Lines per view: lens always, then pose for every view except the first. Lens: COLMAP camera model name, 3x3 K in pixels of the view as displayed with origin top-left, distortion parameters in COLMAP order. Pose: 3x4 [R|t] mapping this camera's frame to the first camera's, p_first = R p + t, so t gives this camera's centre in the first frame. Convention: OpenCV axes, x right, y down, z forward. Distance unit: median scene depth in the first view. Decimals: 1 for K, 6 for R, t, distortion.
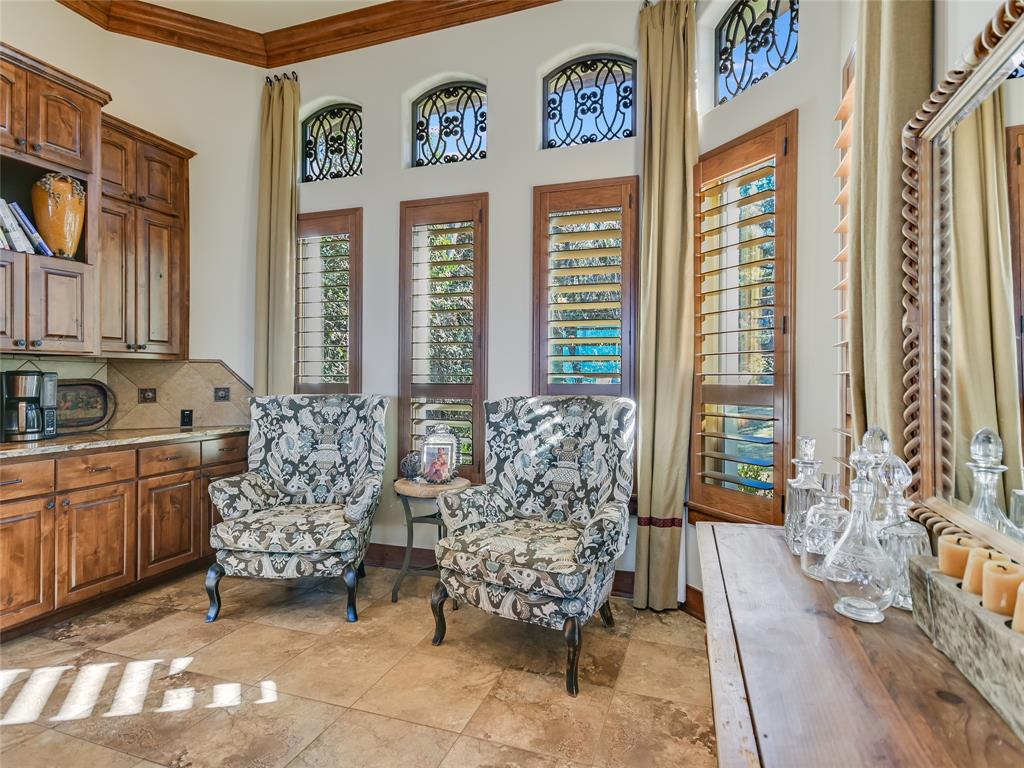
lens RADIAL K [[546.7, 0, 512.0], [0, 546.7, 384.0], [0, 0, 1]] dist [-0.004257, -0.000345]
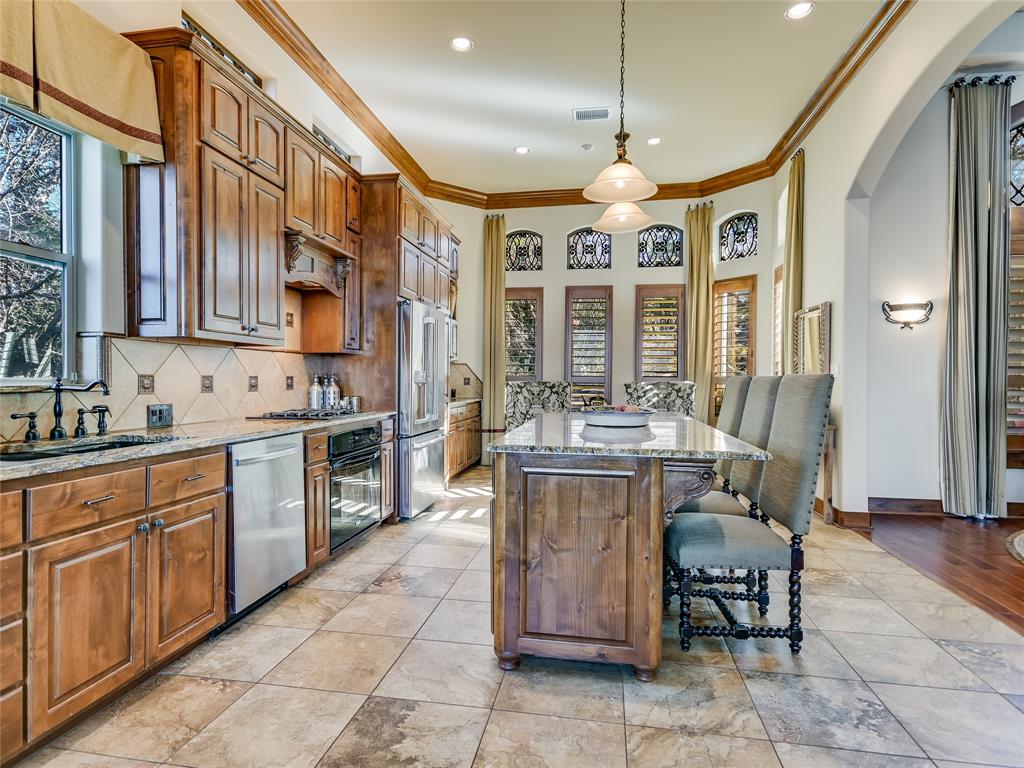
lens RADIAL K [[555.2, 0, 503.5], [0, 555.2, 383.7], [0, 0, 1]] dist [0.003396, -0.000218]
pose [[0.988307, 0.000521, 0.152478, -0.913424], [-0.001451, 0.999981, 0.005990, 0.019662], [-0.152472, -0.006142, 0.988289, -1.230873]]
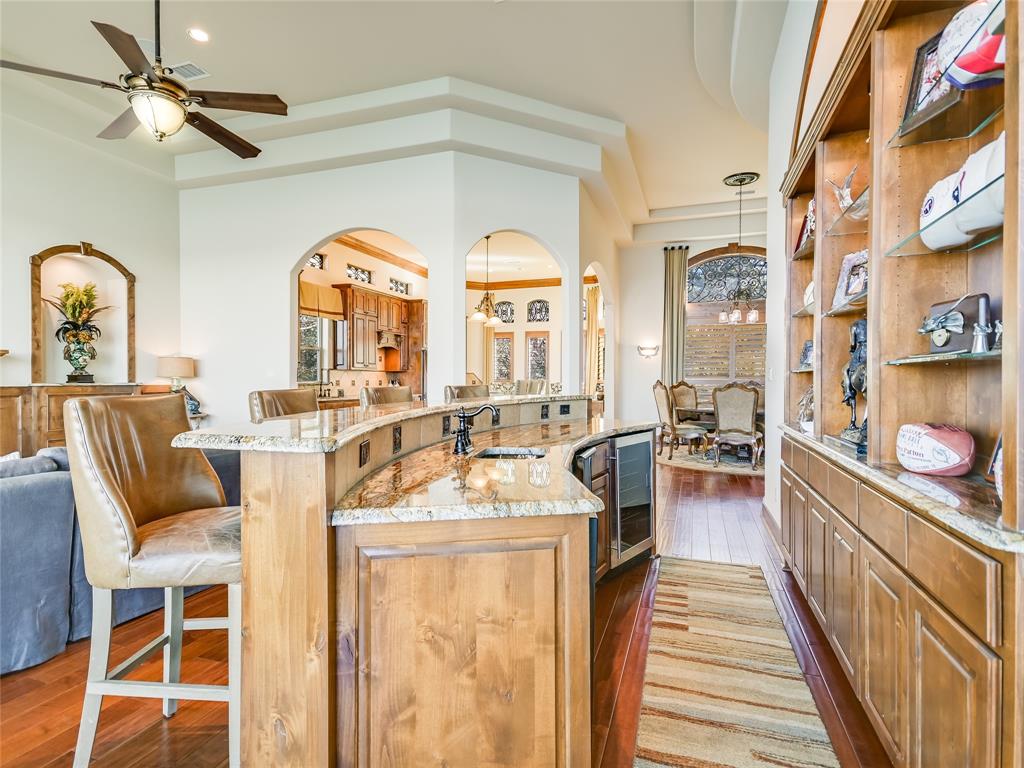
lens RADIAL K [[528.5, 0, 512.0], [0, 528.5, 384.0], [0, 0, 1]] dist [0.020747, -0.000532]
pose [[1.000000, -0.000182, 0.000892, -0.367491], [0.000178, 0.999991, 0.004264, 0.019373], [-0.000893, -0.004264, 0.999991, -3.261850]]
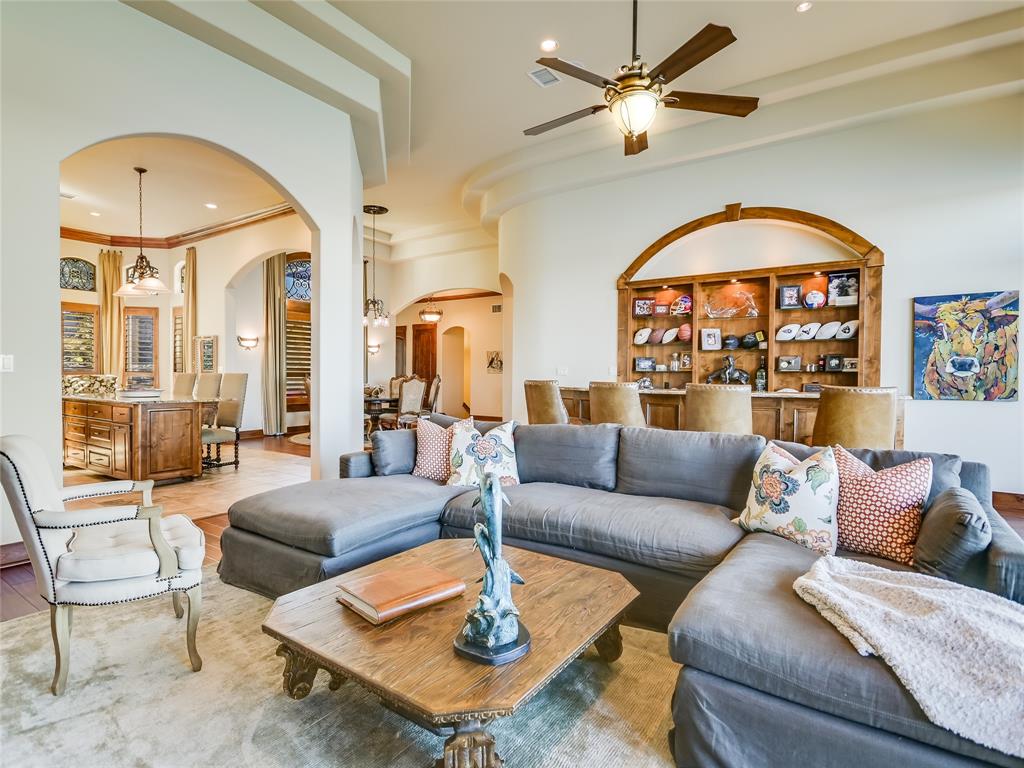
lens RADIAL K [[530.2, 0, 497.5], [0, 530.2, 384.1], [0, 0, 1]] dist [0.019938, -0.000322]
pose [[0.277775, -0.021808, 0.960399, -2.243590], [-0.000423, 0.999739, 0.022824, 0.003226], [-0.960646, -0.006746, 0.277693, -2.199328]]
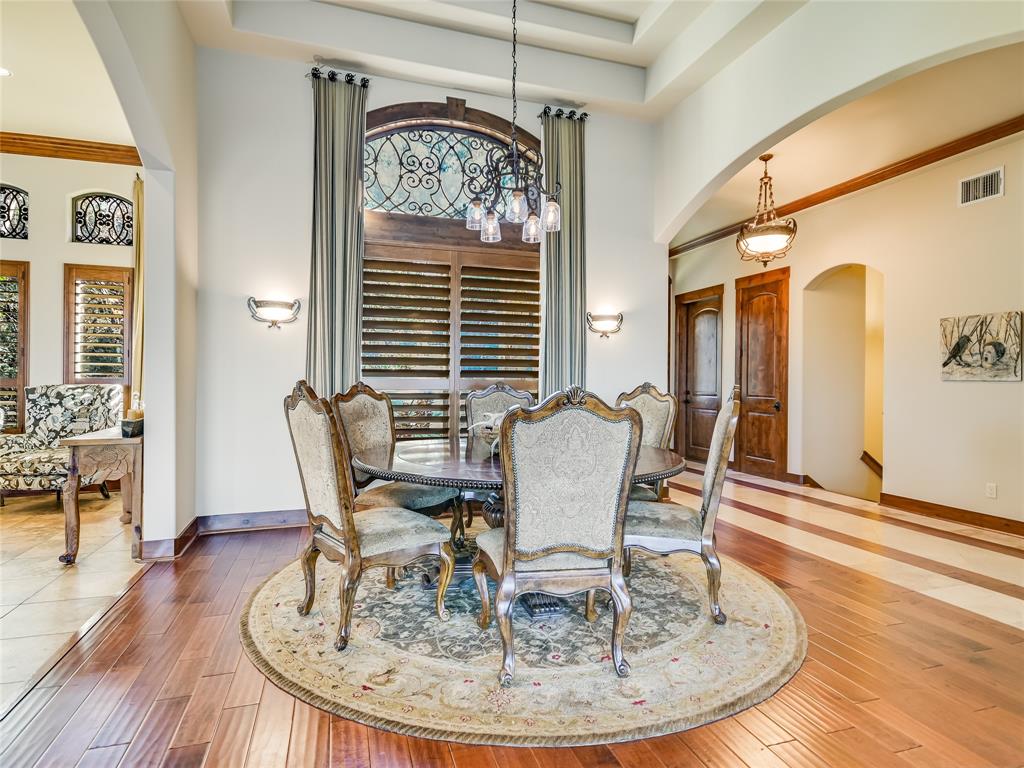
lens RADIAL K [[549.9, 0, 509.6], [0, 549.9, 382.5], [0, 0, 1]] dist [-0.000317, 0.001434]
pose [[0.802865, -0.001172, 0.596160, 0.149175], [-0.000244, 0.999997, 0.002294, 0.011586], [-0.596161, -0.001988, 0.802863, -1.380705]]
